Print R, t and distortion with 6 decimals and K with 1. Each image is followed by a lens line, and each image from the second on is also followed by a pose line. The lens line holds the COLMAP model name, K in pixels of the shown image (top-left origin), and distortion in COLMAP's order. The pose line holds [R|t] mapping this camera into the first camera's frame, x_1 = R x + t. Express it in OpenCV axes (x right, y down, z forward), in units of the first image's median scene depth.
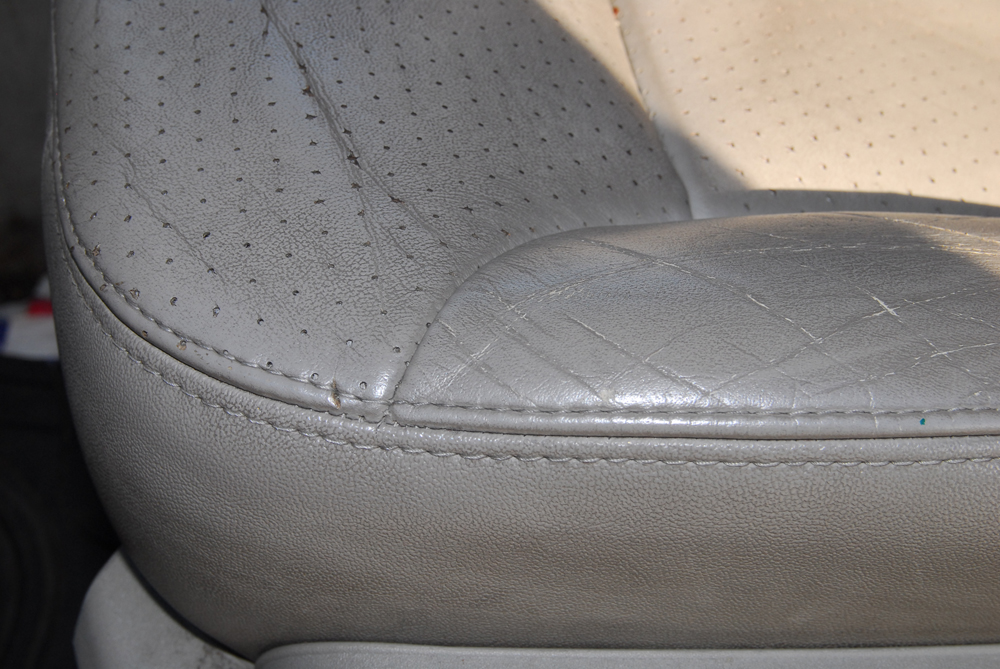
lens RADIAL K [[1522.5, 0, 500.4], [0, 1522.5, 335.4], [0, 0, 1]] dist [-0.066474, 0.000000]
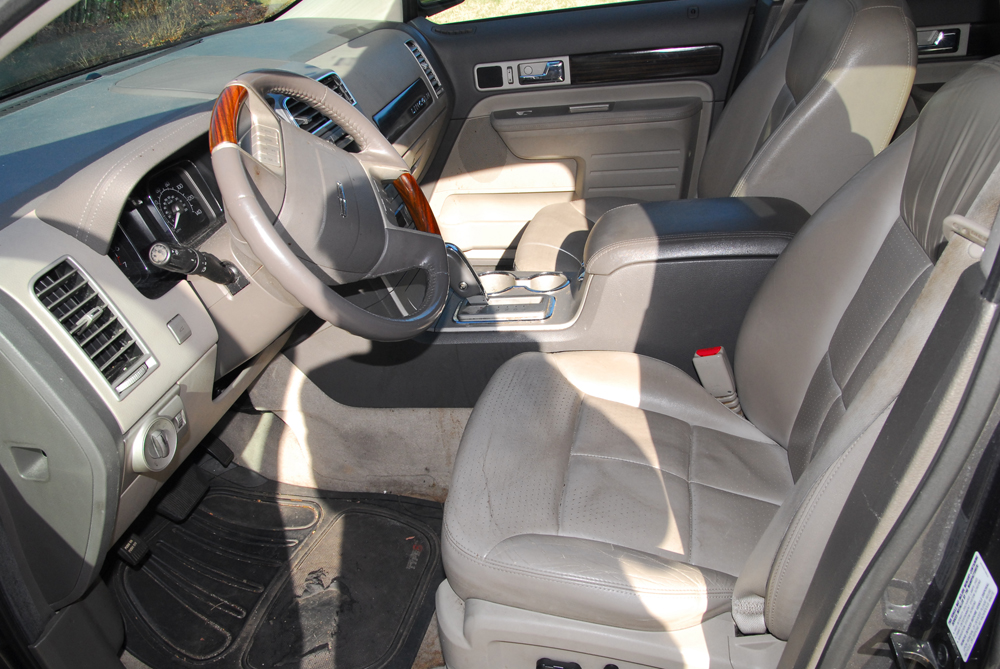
lens RADIAL K [[802.0, 0, 498.0], [0, 802.0, 335.7], [0, 0, 1]] dist [-0.094694, 0.006974]
pose [[0.949287, 0.096066, -0.299375, 0.836931], [-0.160725, 0.966635, -0.199458, -0.189210], [0.270226, 0.237460, 0.933055, -2.182289]]
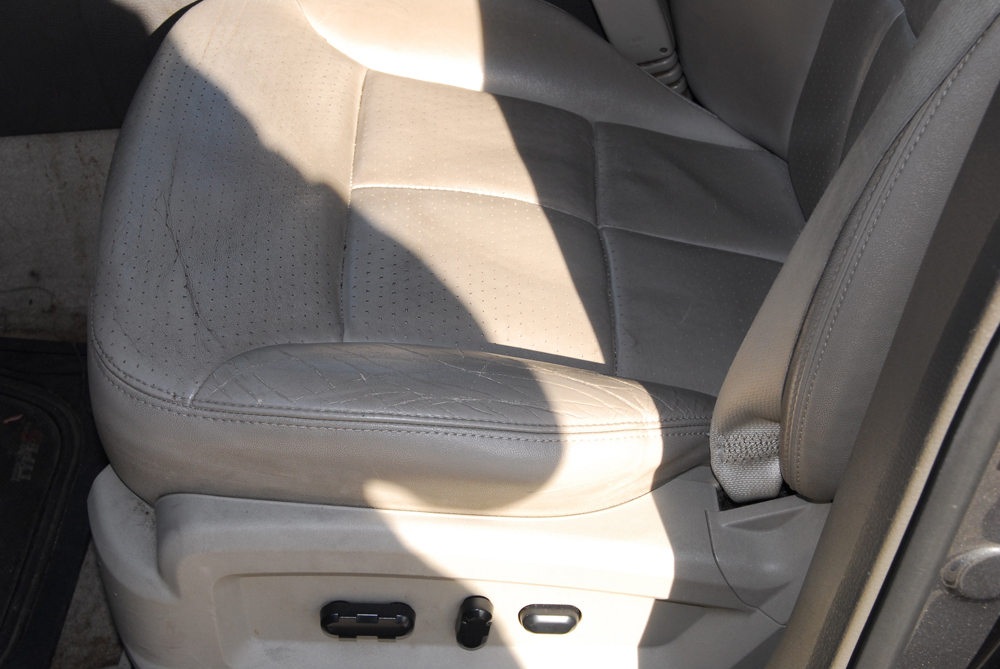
lens RADIAL K [[1597.7, 0, 499.3], [0, 1597.7, 333.6], [0, 0, 1]] dist [-0.008146, 0.000000]
pose [[0.995233, 0.055231, -0.080379, 0.714709], [-0.059858, 0.996615, -0.056348, 0.050878], [0.076995, 0.060891, 0.995170, -1.912175]]
